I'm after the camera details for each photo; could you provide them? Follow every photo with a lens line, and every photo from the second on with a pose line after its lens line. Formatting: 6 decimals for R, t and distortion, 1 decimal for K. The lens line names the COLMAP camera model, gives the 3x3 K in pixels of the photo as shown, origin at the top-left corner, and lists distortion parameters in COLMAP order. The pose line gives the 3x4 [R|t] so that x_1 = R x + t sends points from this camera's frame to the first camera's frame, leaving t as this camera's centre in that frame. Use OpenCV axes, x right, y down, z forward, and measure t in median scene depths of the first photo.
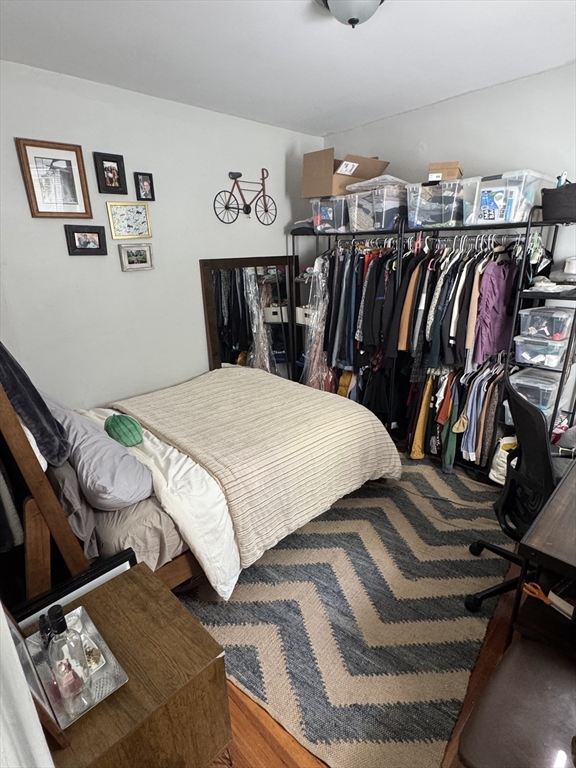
lens RADIAL K [[400.0, 0, 284.5], [0, 400.0, 382.6], [0, 0, 1]] dist [-0.002588, 0.000152]
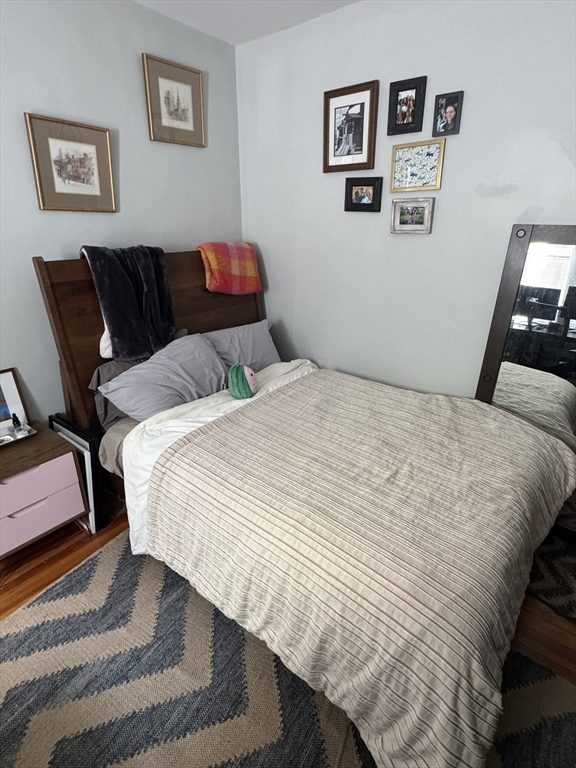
lens RADIAL K [[400.0, 0, 287.1], [0, 400.0, 383.3], [0, 0, 1]] dist [-0.002588, 0.000152]
pose [[0.118626, 0.397337, -0.909973, 0.481567], [-0.336283, 0.878362, 0.339695, -0.230405], [0.934260, 0.265712, 0.237814, 0.738993]]
